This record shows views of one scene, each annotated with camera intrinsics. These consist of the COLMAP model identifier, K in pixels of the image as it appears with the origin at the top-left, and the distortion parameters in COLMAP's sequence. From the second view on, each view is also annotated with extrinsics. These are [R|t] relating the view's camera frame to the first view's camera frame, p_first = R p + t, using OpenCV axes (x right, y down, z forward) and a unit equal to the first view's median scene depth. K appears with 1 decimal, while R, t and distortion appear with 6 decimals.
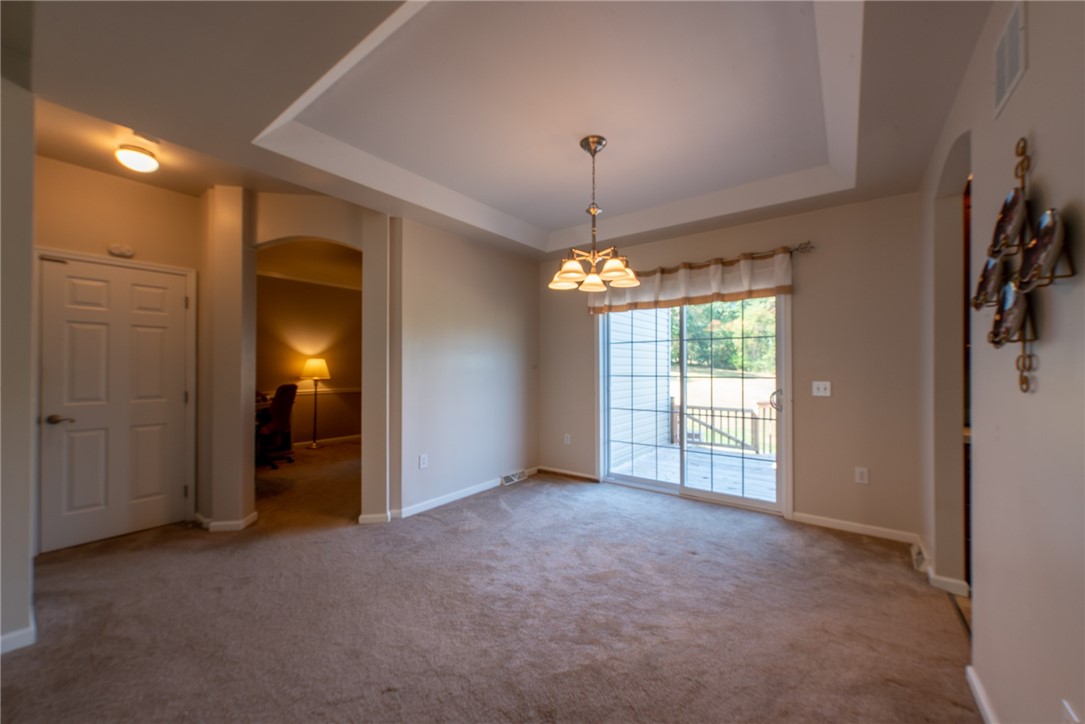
lens RADIAL K [[421.7, 0, 544.2], [0, 421.7, 365.8], [0, 0, 1]] dist [0.016982, -0.005265]
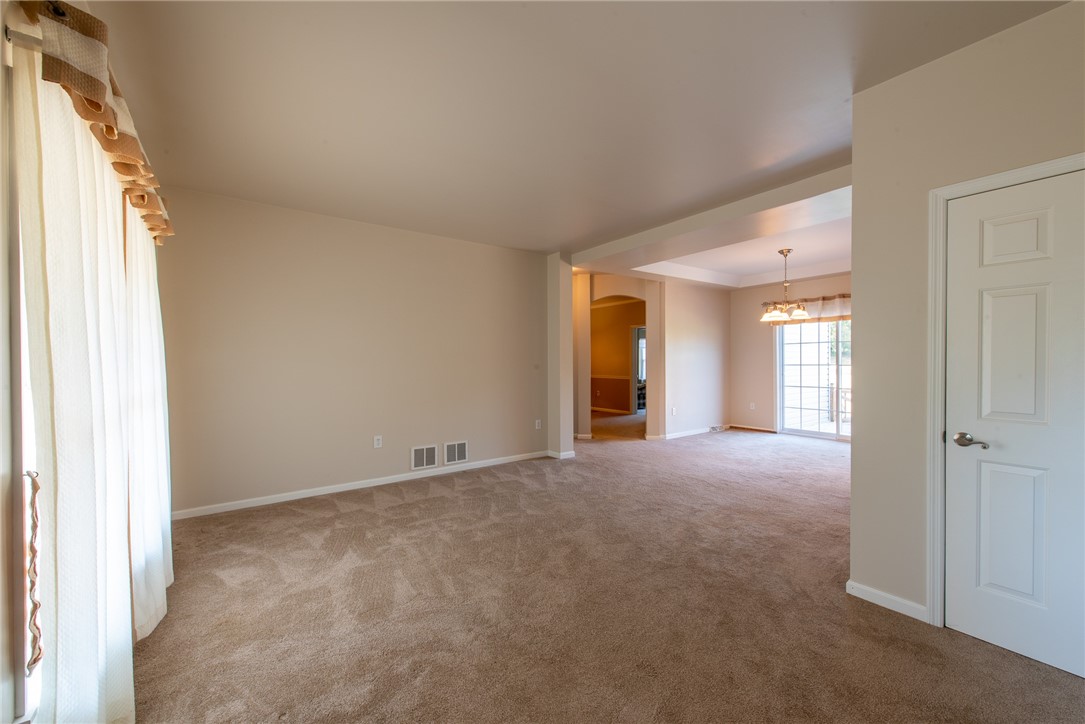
lens RADIAL K [[421.7, 0, 544.2], [0, 421.7, 365.8], [0, 0, 1]] dist [0.016982, -0.005265]
pose [[0.953912, -0.005405, -0.300039, -0.242278], [0.010703, 0.999814, 0.016017, -0.009483], [0.299897, -0.018490, 0.953792, -0.833519]]
